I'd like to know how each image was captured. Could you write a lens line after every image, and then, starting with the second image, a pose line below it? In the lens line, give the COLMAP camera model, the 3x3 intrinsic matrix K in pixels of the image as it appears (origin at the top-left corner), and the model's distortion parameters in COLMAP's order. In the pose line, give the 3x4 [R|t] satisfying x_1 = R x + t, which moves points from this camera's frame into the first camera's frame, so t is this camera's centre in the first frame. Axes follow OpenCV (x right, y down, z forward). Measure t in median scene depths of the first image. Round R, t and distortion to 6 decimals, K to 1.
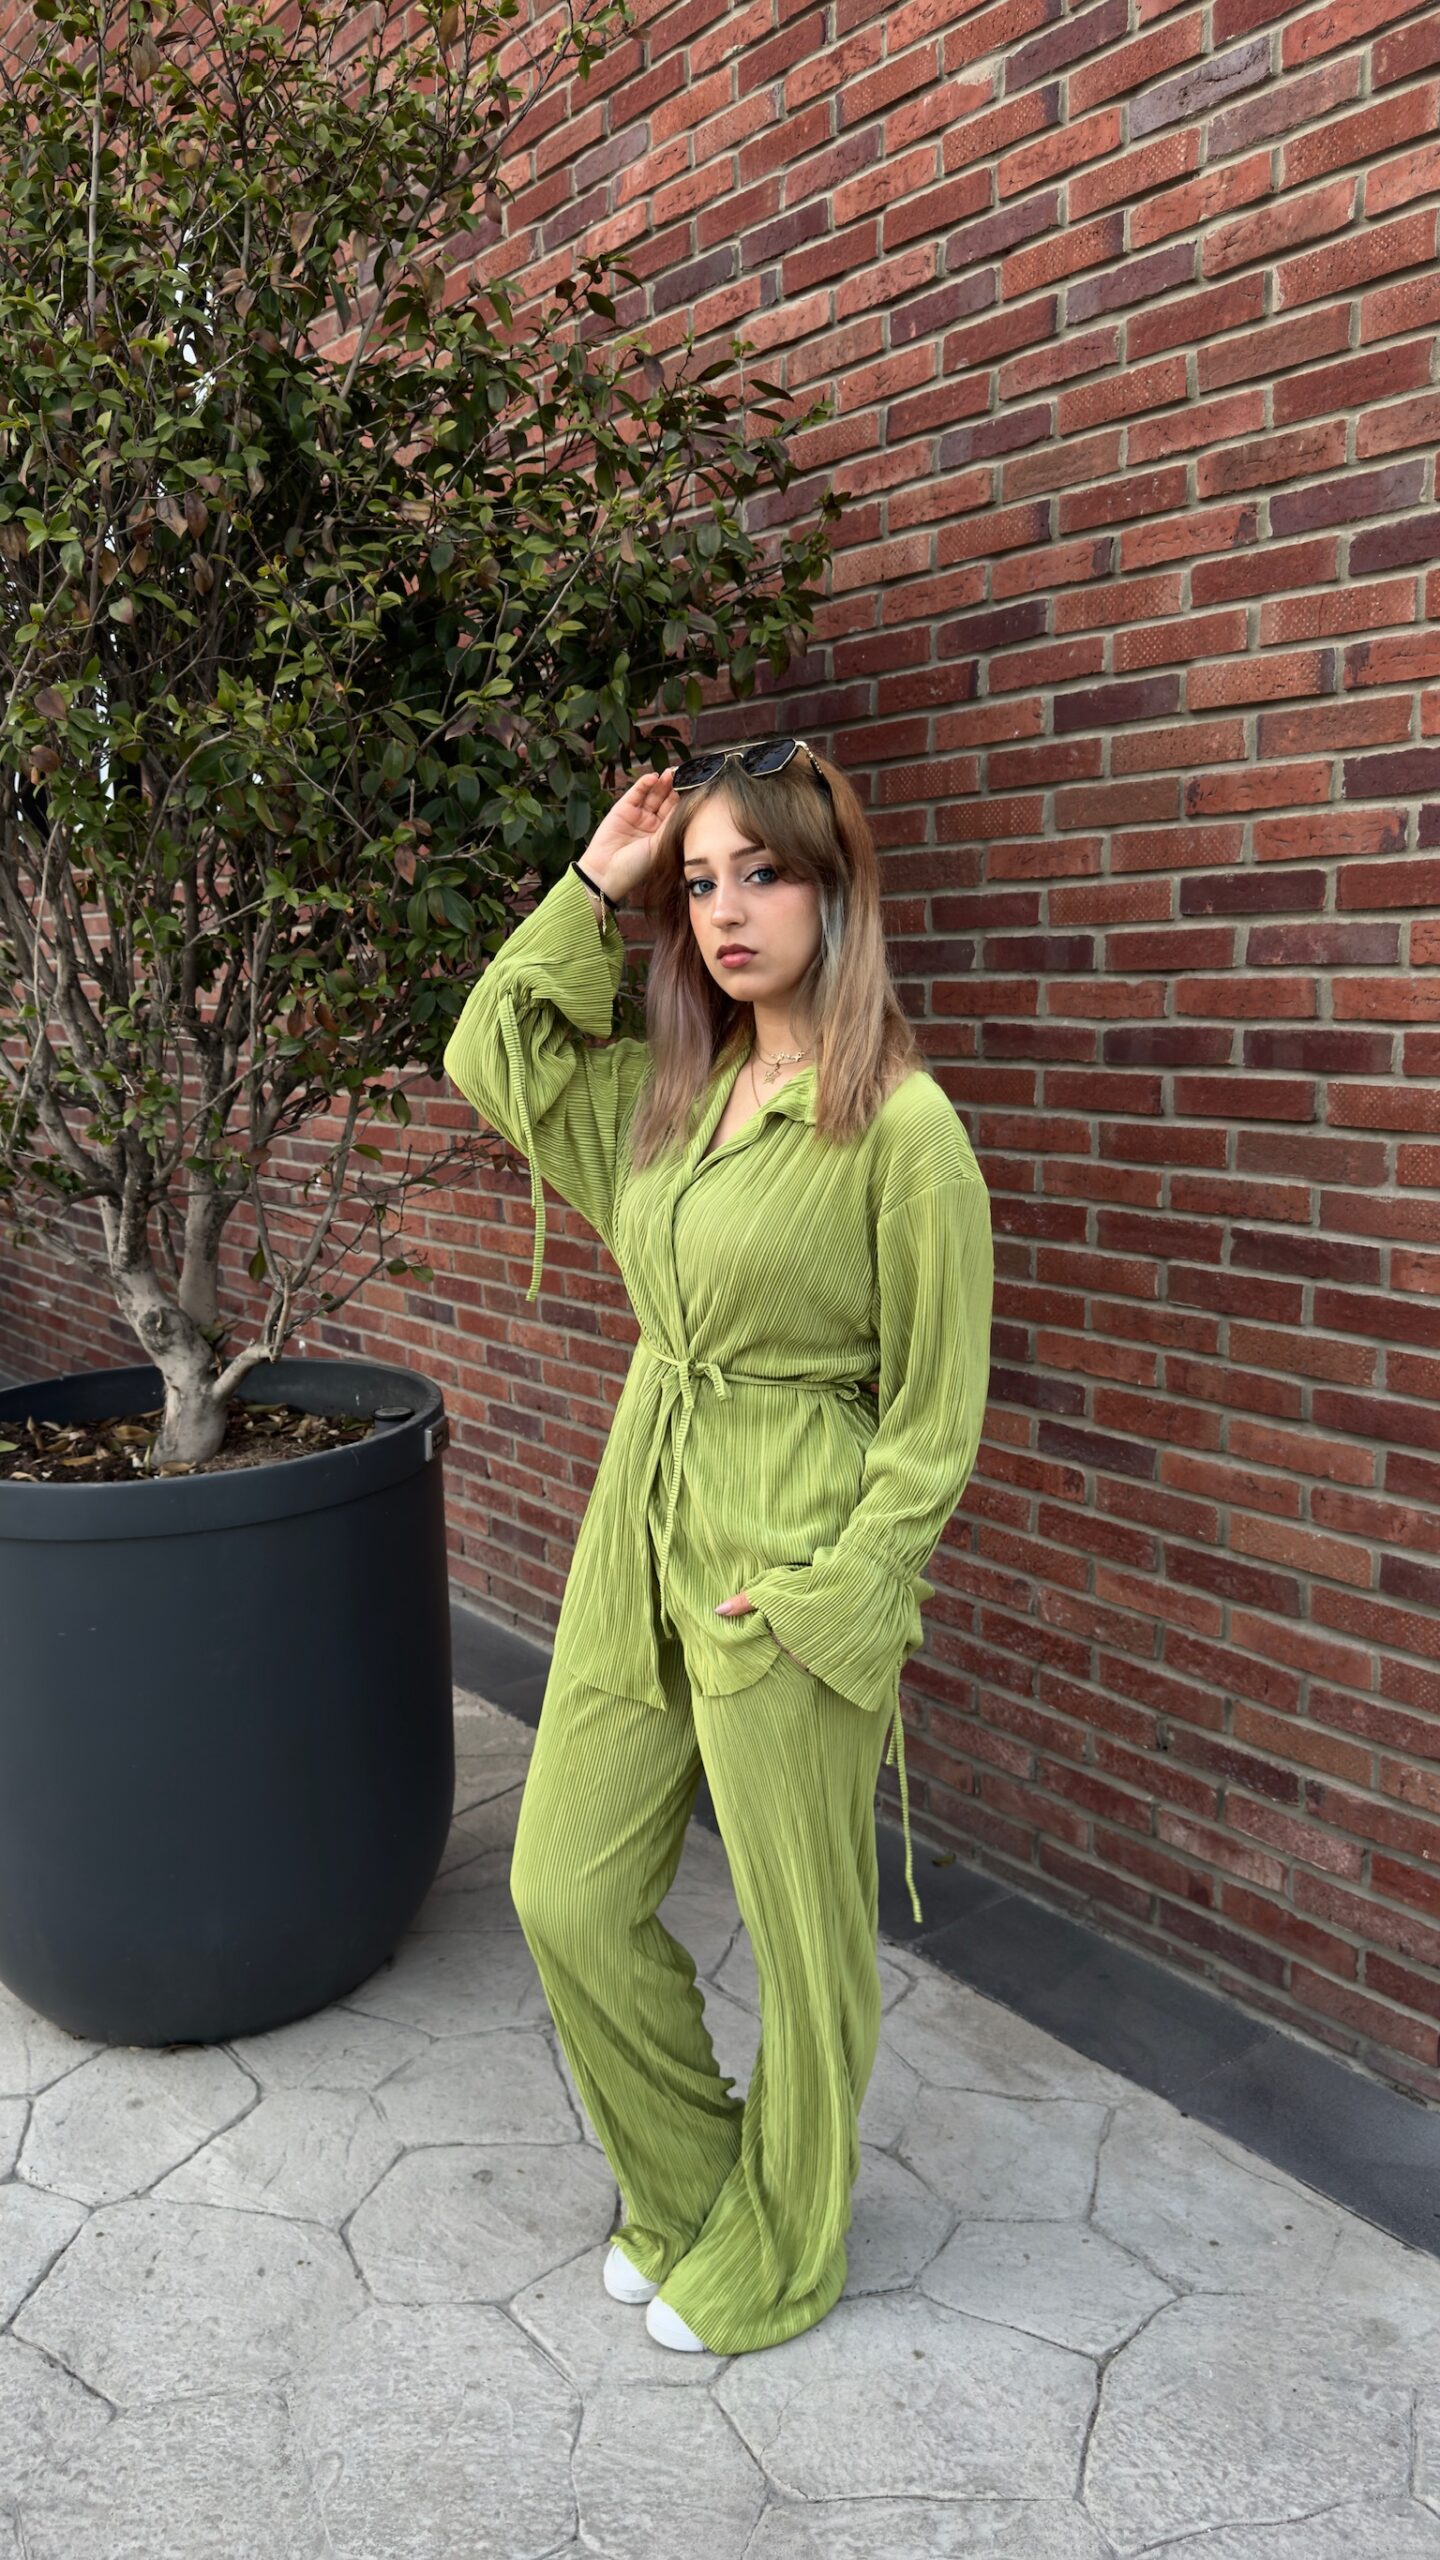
lens RADIAL K [[1814.8, 0, 729.5], [0, 1814.8, 1296.2], [0, 0, 1]] dist [0.004152, -0.031329]
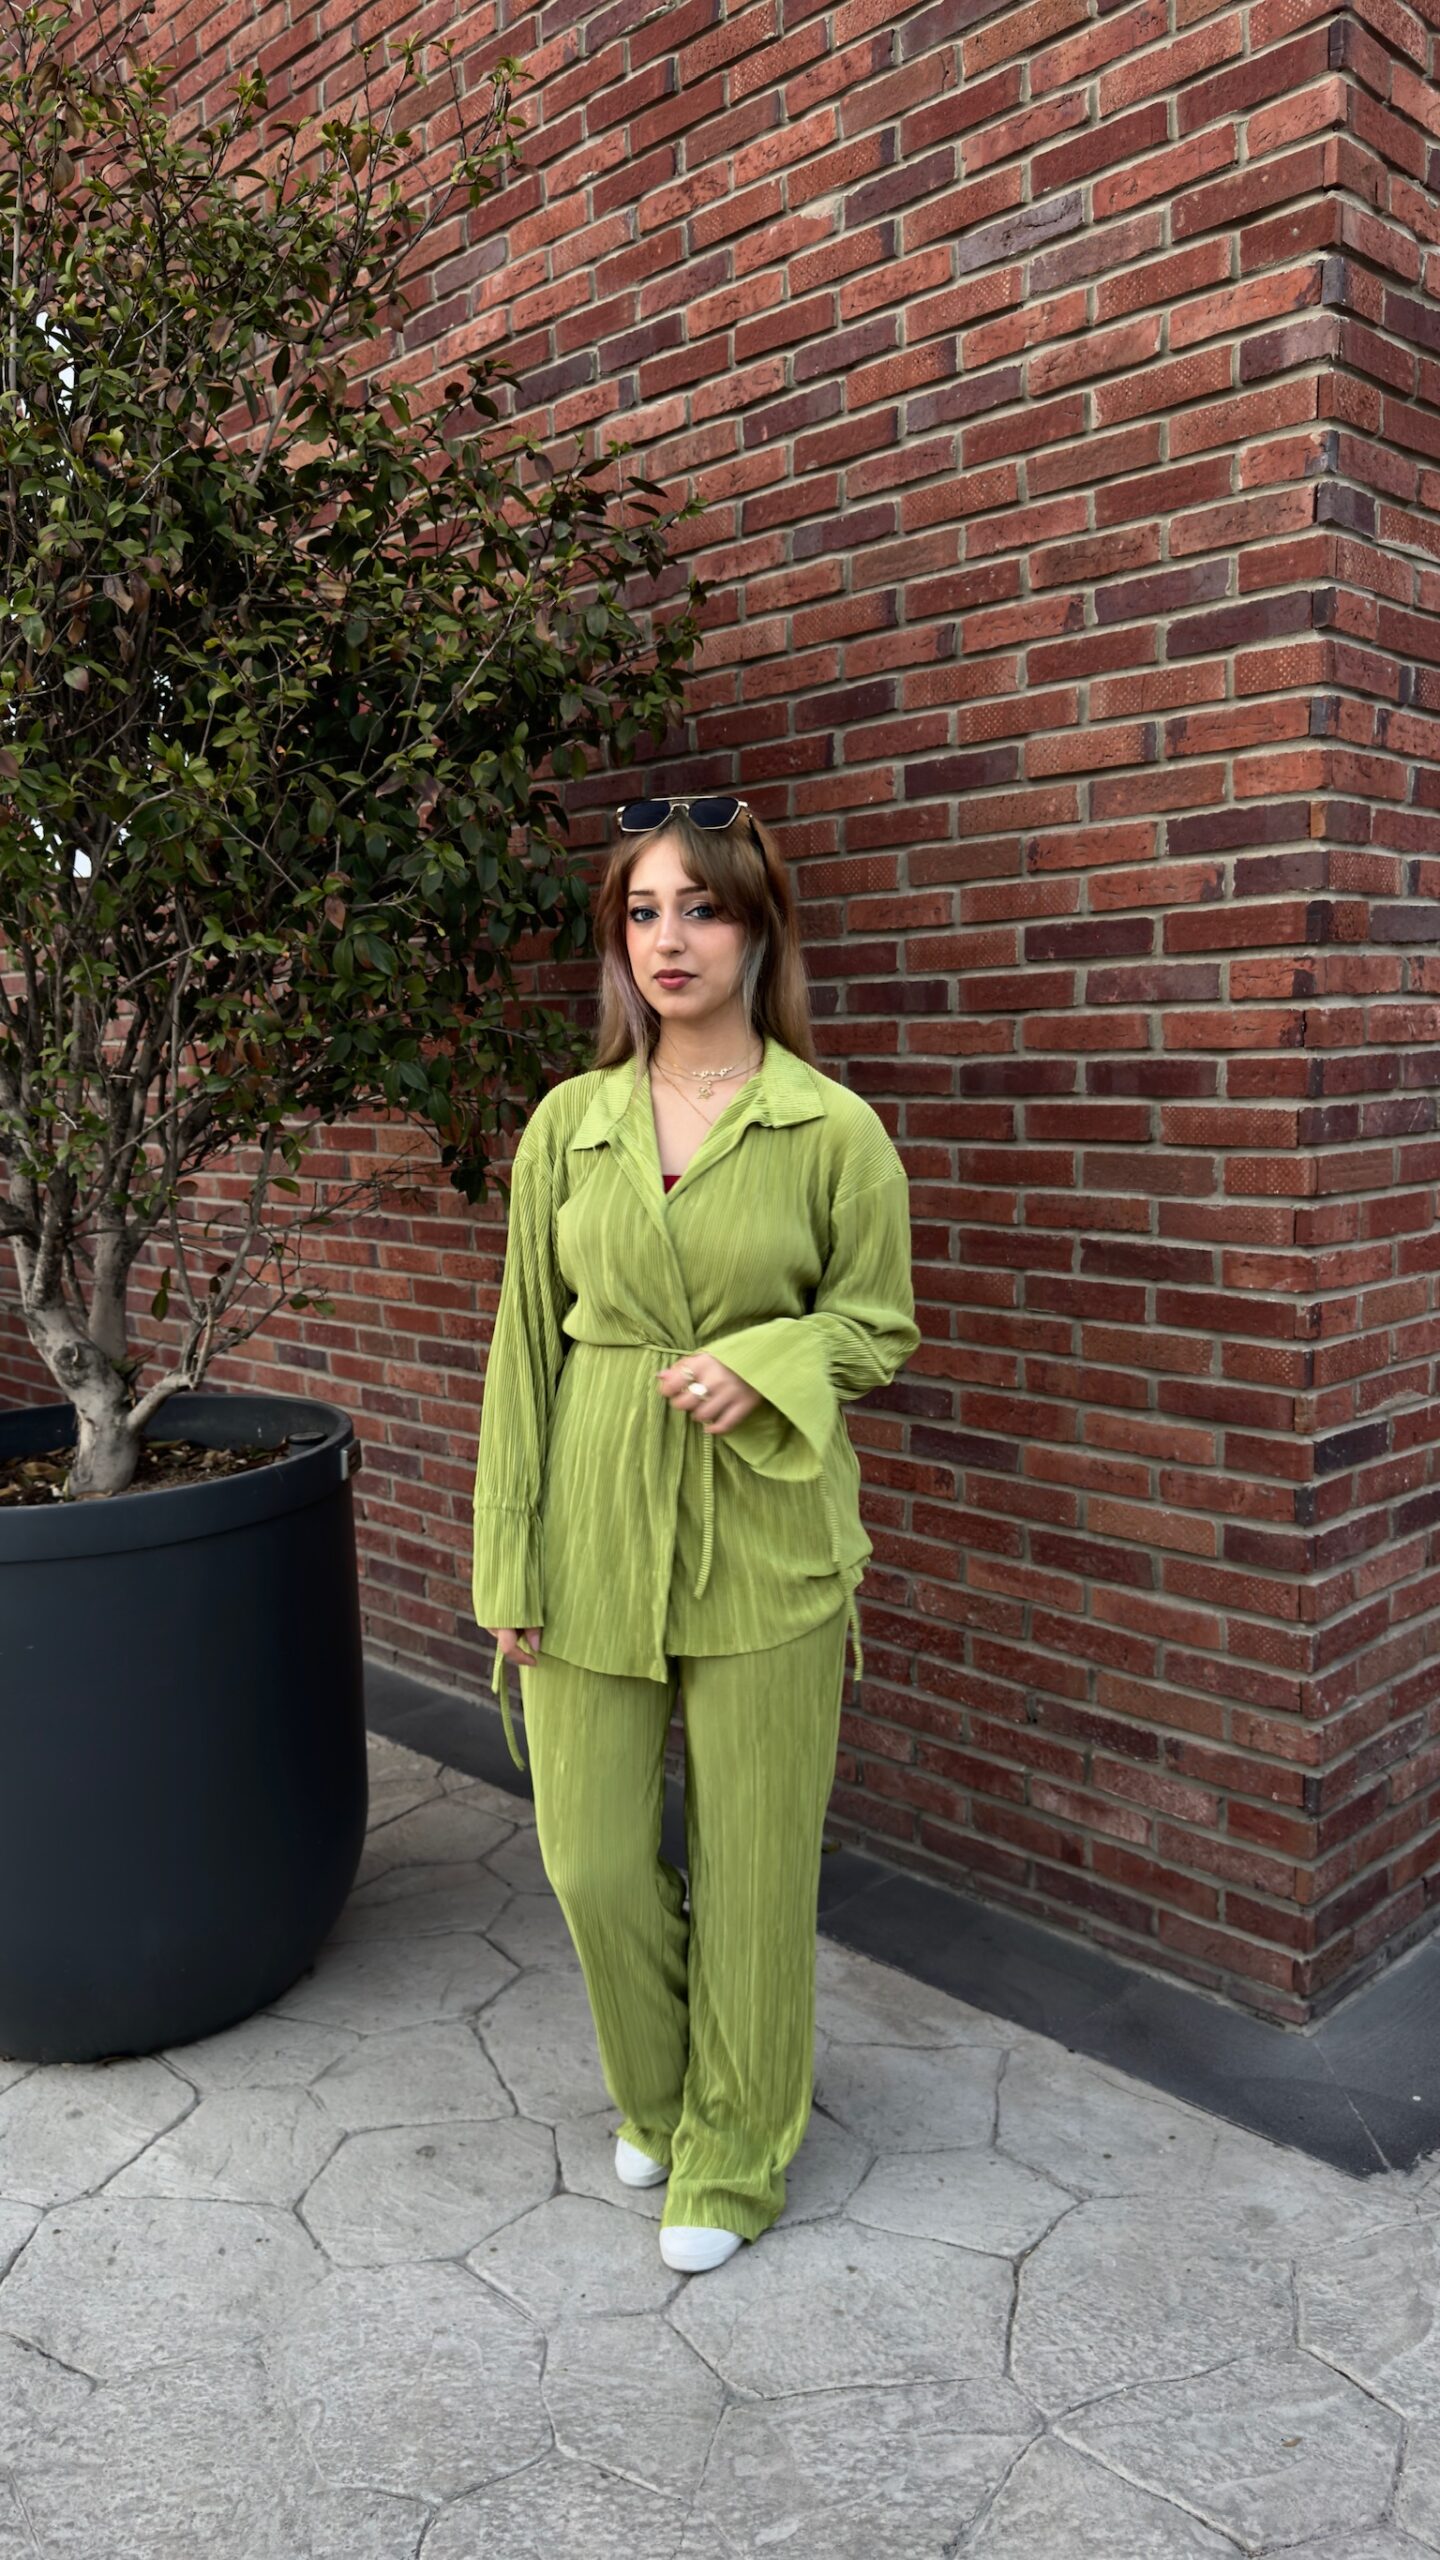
lens RADIAL K [[1831.2, 0, 726.1], [0, 1831.2, 1309.5], [0, 0, 1]] dist [0.037748, -0.100390]
pose [[0.993598, -0.026541, 0.109814, -0.064114], [0.030556, 0.998918, -0.035045, 0.038391], [-0.108765, 0.038176, 0.993334, -0.091338]]
